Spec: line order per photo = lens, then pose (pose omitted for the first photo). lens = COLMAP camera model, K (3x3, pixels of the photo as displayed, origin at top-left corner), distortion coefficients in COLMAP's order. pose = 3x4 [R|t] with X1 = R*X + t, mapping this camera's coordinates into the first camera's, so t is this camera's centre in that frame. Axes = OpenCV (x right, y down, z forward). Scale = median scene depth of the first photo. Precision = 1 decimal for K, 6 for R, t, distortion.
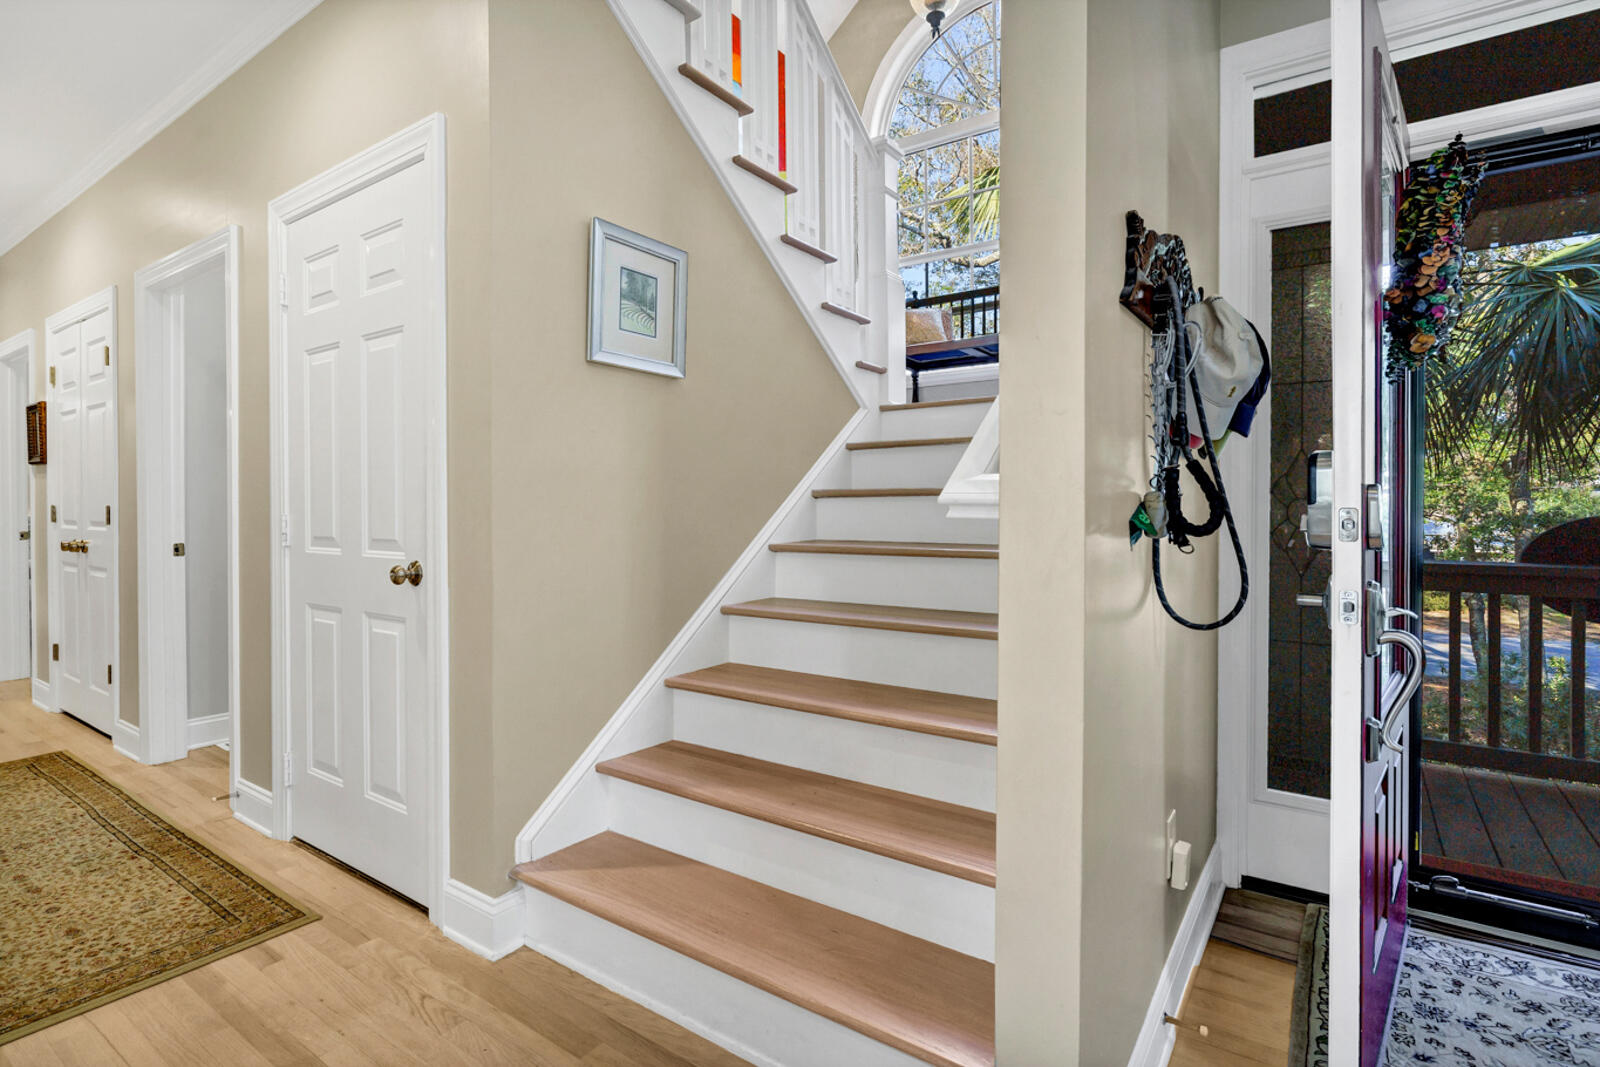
lens RADIAL K [[756.6, 0, 802.8], [0, 756.6, 531.8], [0, 0, 1]] dist [-0.000390, -0.001458]
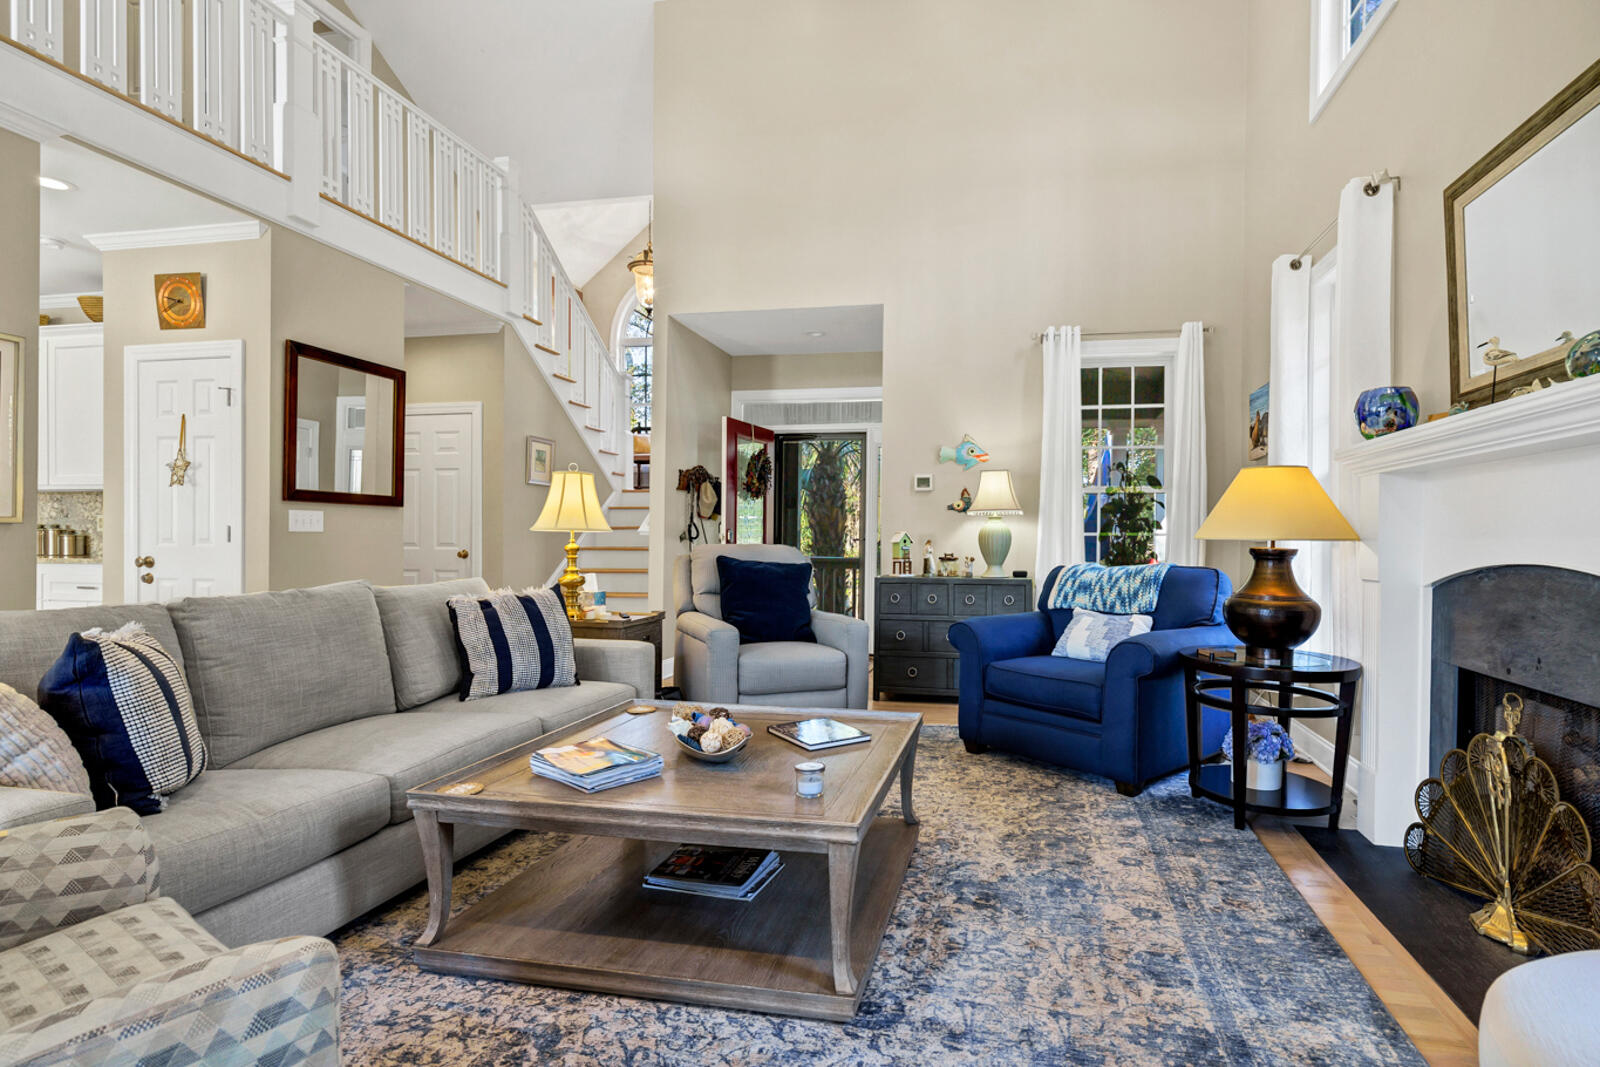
lens RADIAL K [[756.6, 0, 802.8], [0, 756.6, 531.8], [0, 0, 1]] dist [-0.000390, -0.001458]
pose [[0.927622, -0.000291, 0.373520, -0.370521], [0.007433, 0.999816, -0.017681, 0.027353], [-0.373446, 0.019177, 0.927454, -2.069026]]
